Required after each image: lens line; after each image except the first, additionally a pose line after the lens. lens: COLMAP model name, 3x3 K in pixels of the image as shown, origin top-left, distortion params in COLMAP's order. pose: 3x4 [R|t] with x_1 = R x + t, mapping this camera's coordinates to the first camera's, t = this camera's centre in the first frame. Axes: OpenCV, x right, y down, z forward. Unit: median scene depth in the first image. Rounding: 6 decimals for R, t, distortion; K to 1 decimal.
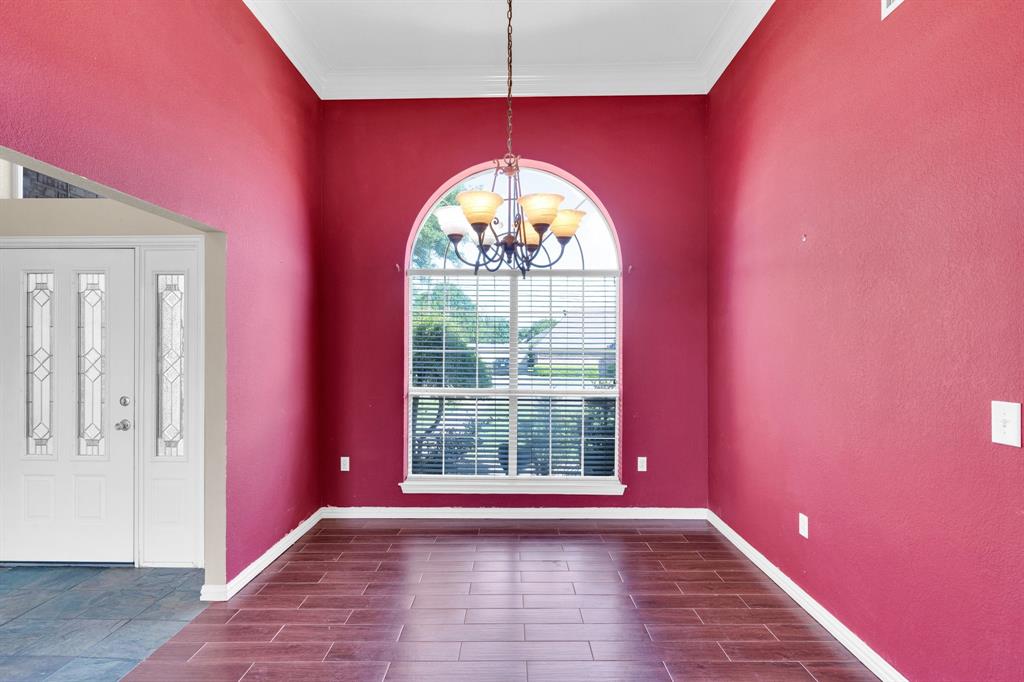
lens RADIAL K [[494.1, 0, 521.8], [0, 494.1, 334.5], [0, 0, 1]] dist [0.007753, -0.004099]
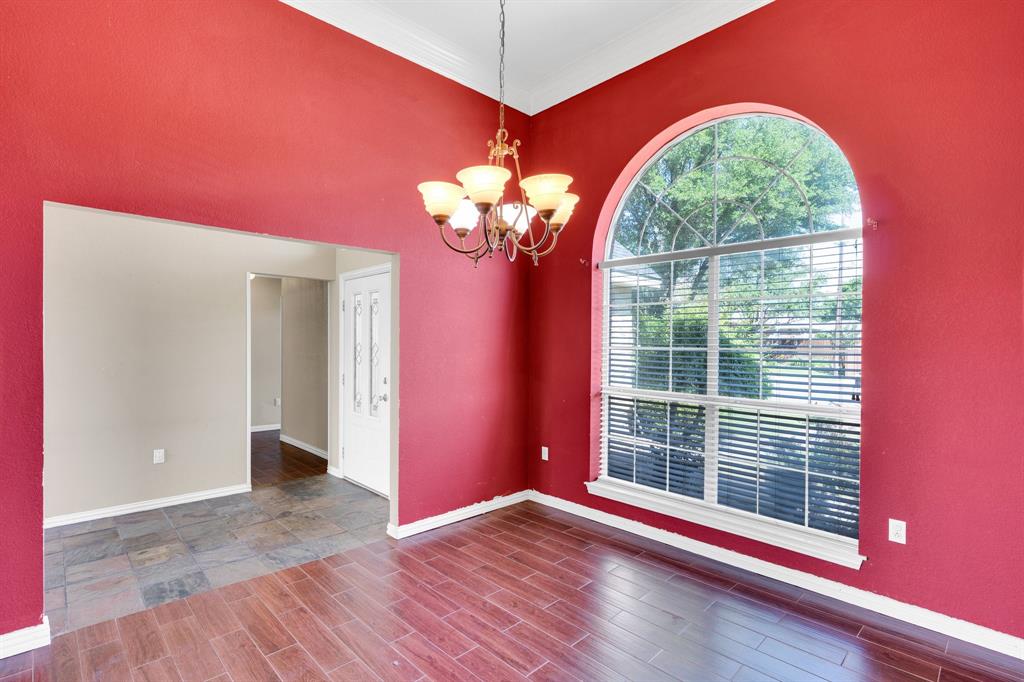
lens RADIAL K [[494.1, 0, 520.6], [0, 494.1, 338.9], [0, 0, 1]] dist [0.007753, -0.004099]
pose [[0.696198, -0.003957, -0.717839, 0.362564], [0.013218, 0.999886, 0.007307, 0.007073], [0.717728, -0.014575, 0.696171, 0.223784]]
